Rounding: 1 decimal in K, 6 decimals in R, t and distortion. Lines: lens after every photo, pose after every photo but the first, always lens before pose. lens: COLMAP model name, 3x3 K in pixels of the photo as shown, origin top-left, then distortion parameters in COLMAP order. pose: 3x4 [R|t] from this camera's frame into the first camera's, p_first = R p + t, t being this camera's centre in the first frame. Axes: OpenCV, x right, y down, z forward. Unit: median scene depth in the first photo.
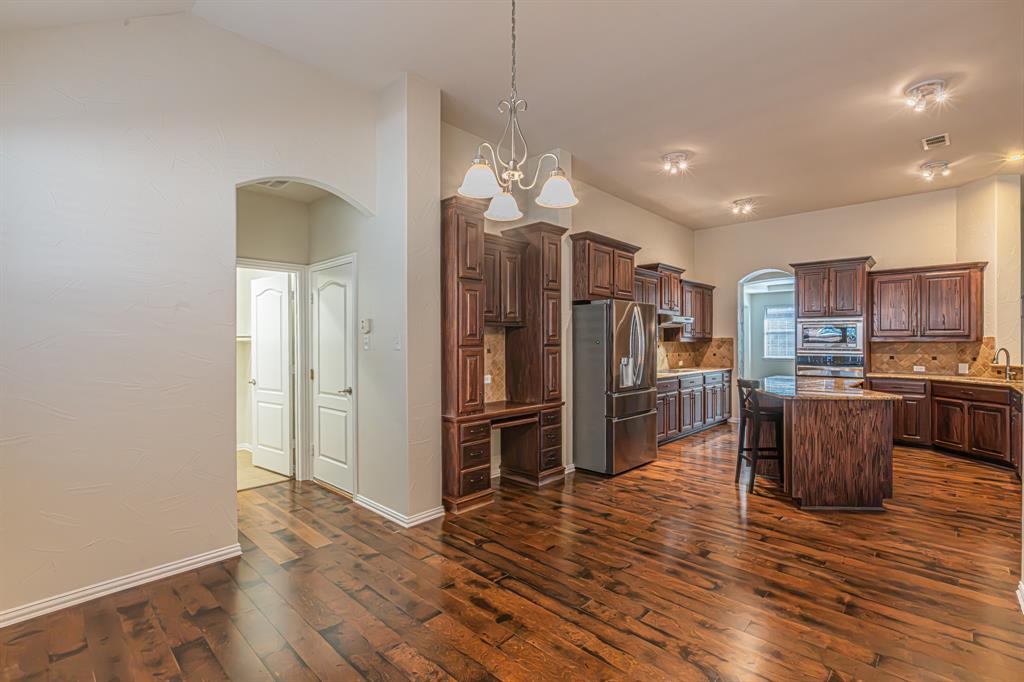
lens RADIAL K [[462.6, 0, 517.9], [0, 462.6, 345.0], [0, 0, 1]] dist [-0.000208, -0.000013]
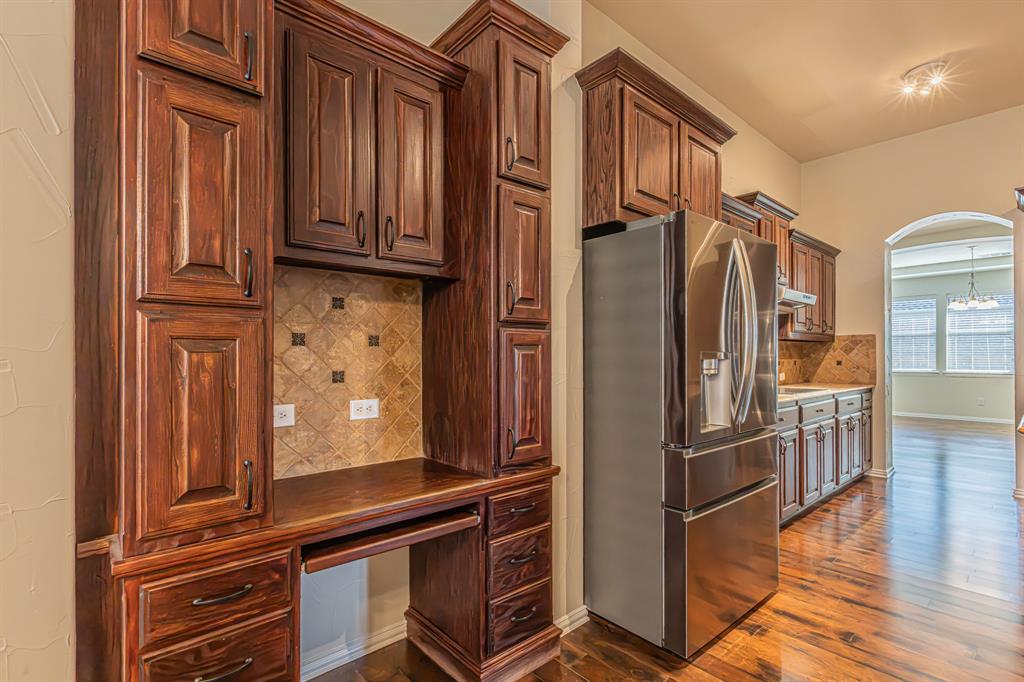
lens RADIAL K [[474.7, 0, 494.9], [0, 474.7, 356.8], [0, 0, 1]] dist [-0.000825, 0.000157]
pose [[0.992601, 0.001013, -0.121419, 0.092612], [-0.001558, 0.999989, -0.004391, 0.027634], [0.121413, 0.004548, 0.992592, 0.566025]]
